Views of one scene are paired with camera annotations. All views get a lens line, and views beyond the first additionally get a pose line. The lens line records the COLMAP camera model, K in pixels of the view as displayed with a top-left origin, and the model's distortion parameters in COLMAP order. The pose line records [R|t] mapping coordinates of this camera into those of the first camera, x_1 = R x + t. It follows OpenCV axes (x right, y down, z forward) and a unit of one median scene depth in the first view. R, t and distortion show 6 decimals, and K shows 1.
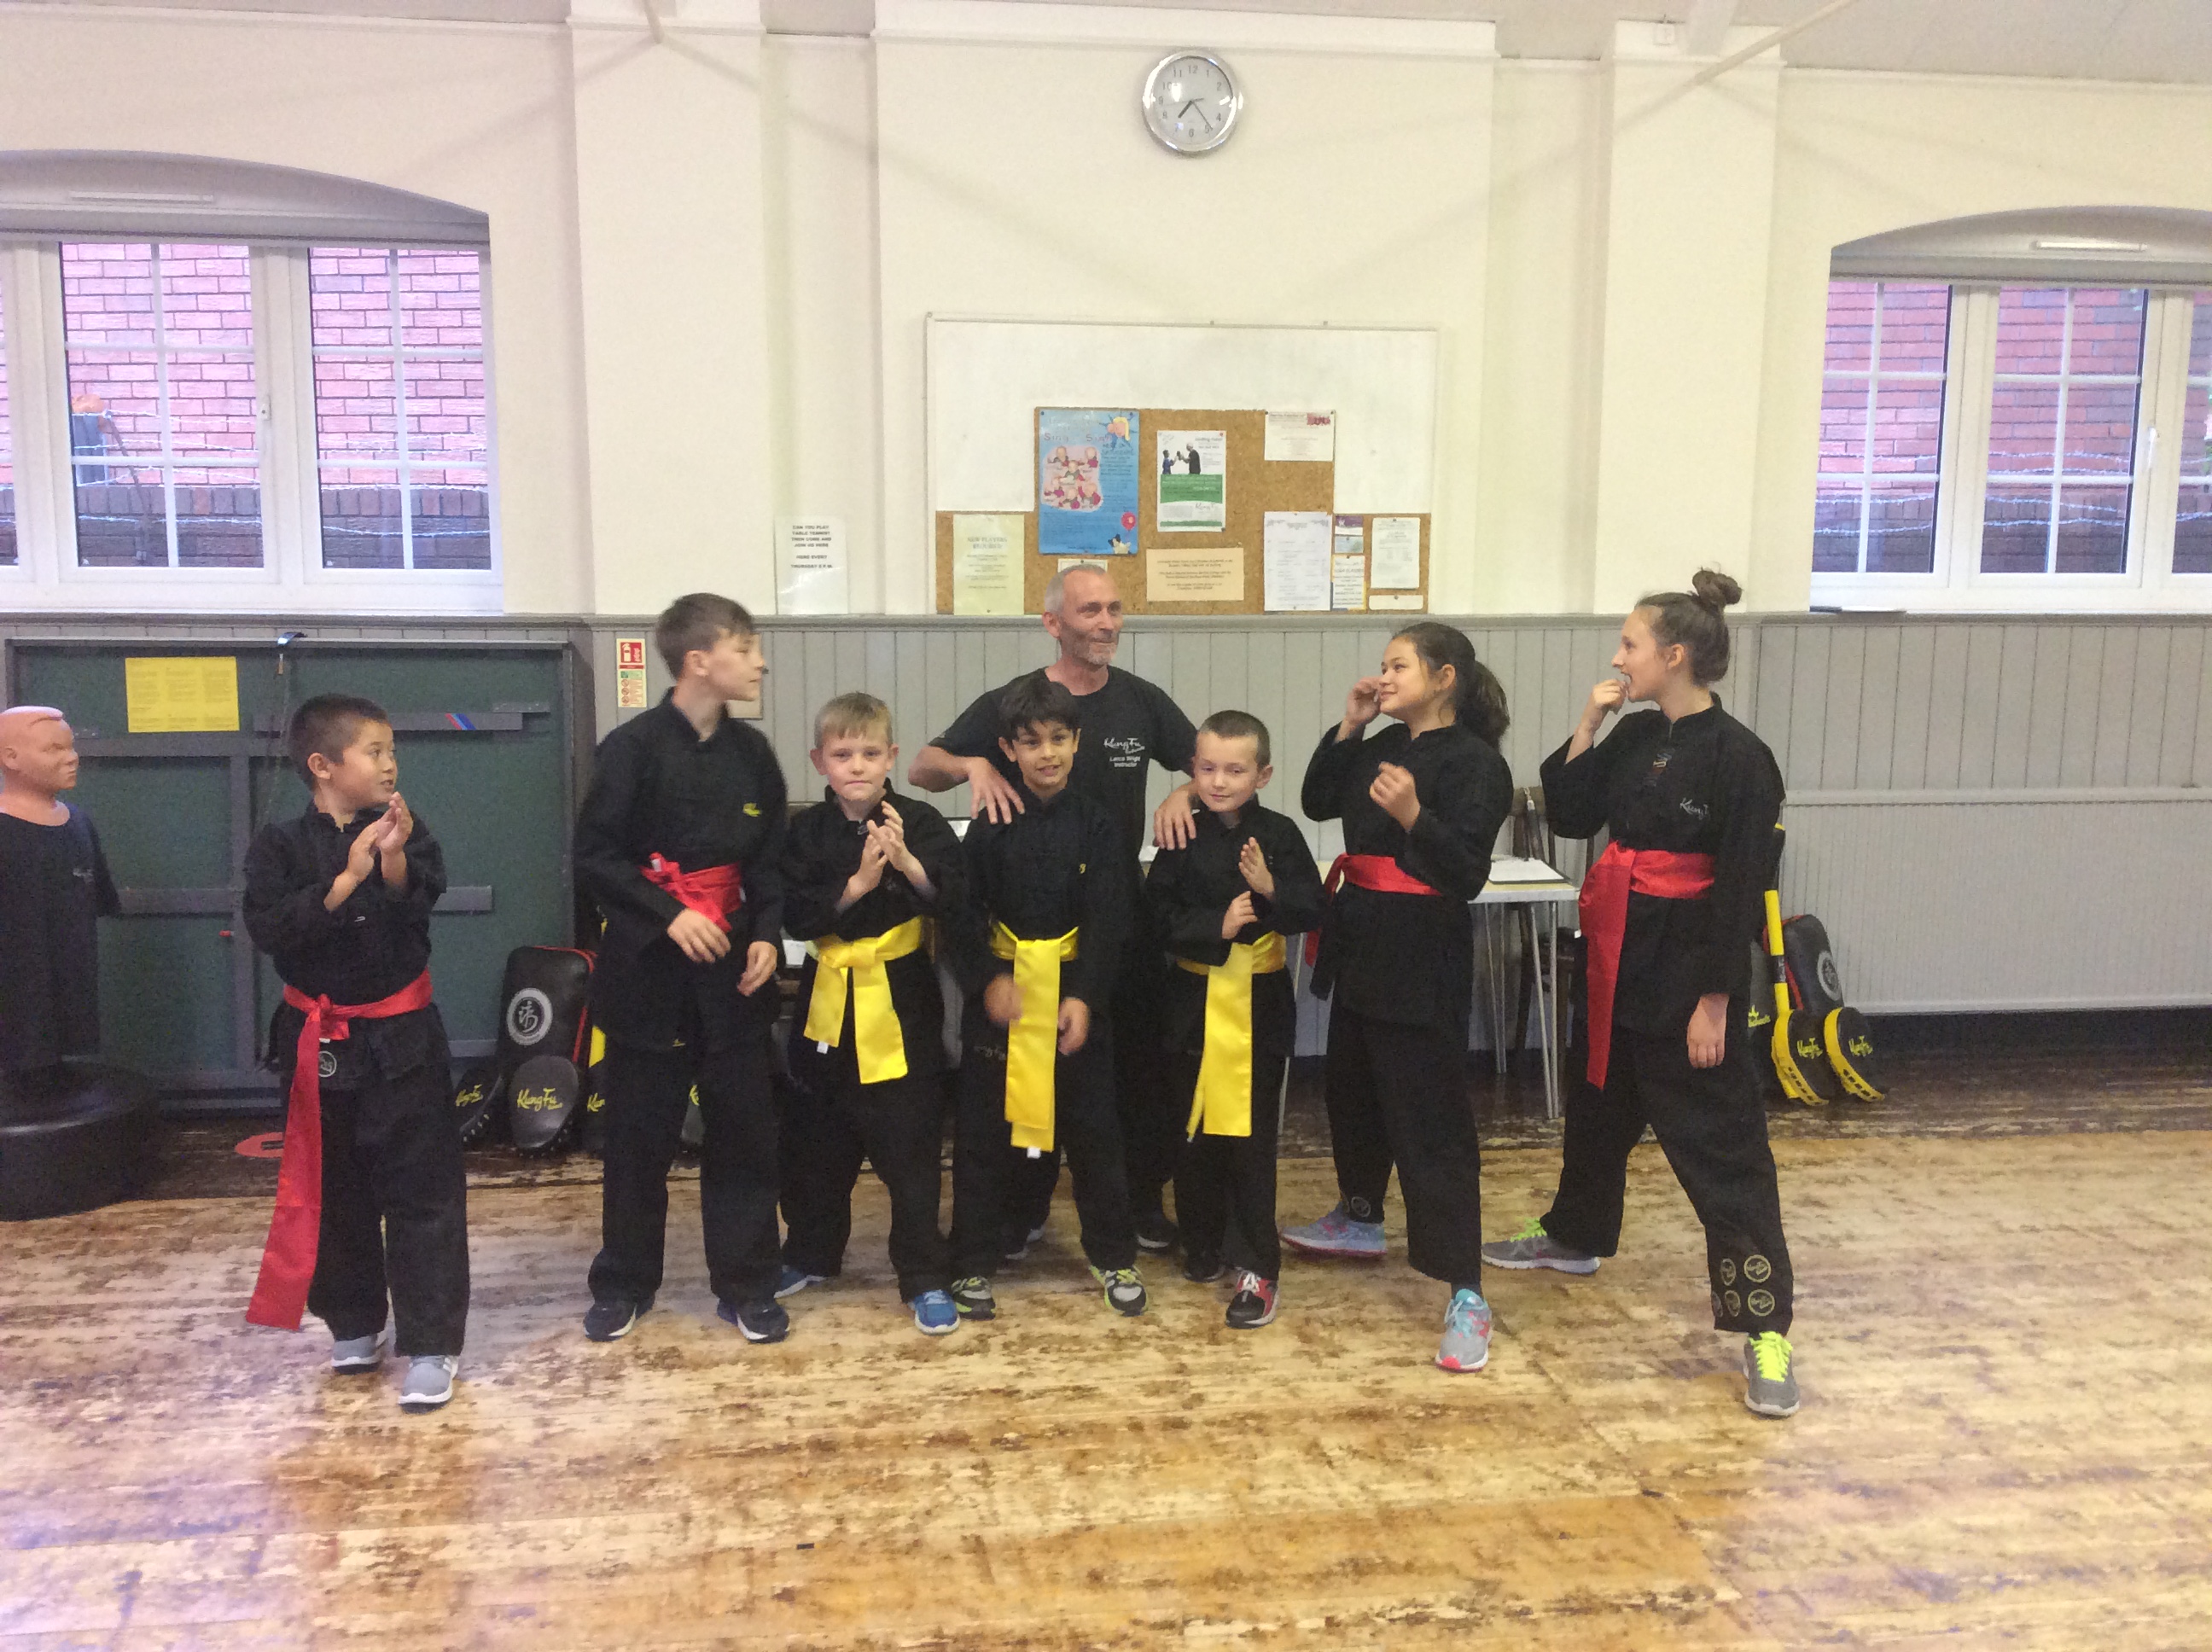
lens RADIAL K [[2028.5, 0, 1099.8], [0, 2028.5, 822.8], [0, 0, 1]] dist [-0.013660, 0.000000]
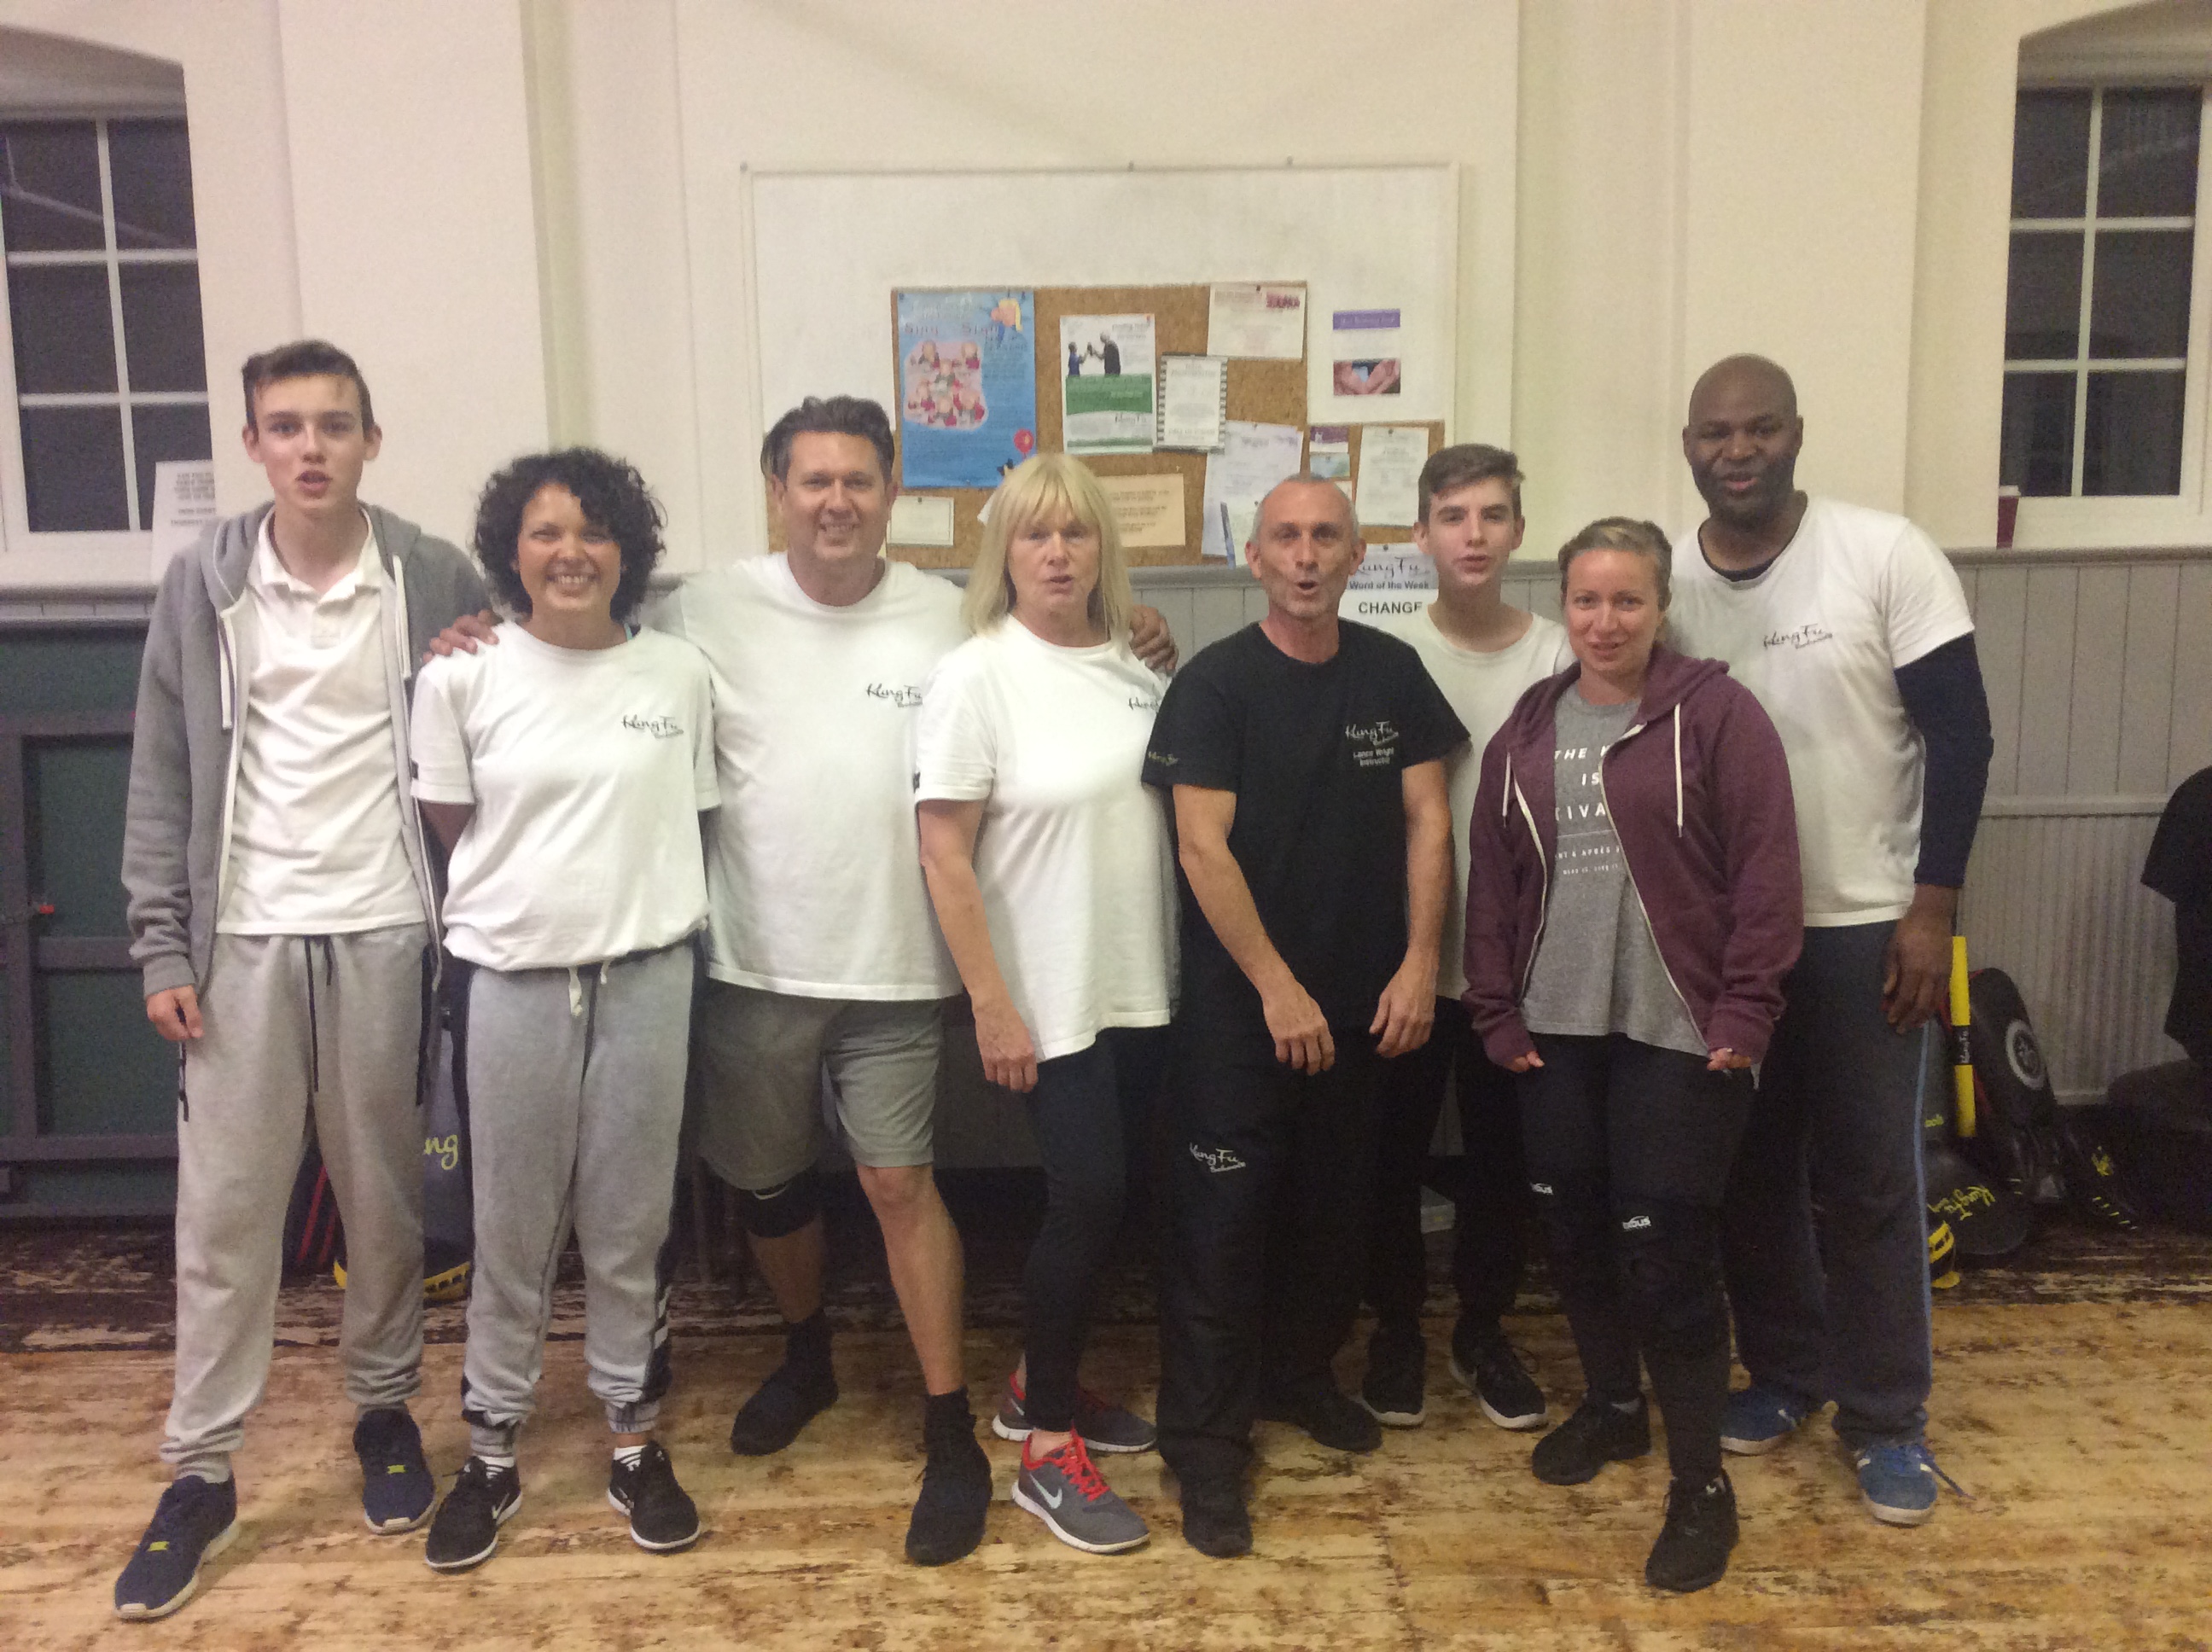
lens RADIAL K [[2028.5, 0, 1108.7], [0, 2028.5, 835.5], [0, 0, 1]] dist [-0.013660, 0.000000]
pose [[0.993533, -0.004631, -0.113451, 0.128763], [0.004675, 0.999989, 0.000119, -0.005332], [0.113450, -0.000649, 0.993544, 0.272006]]
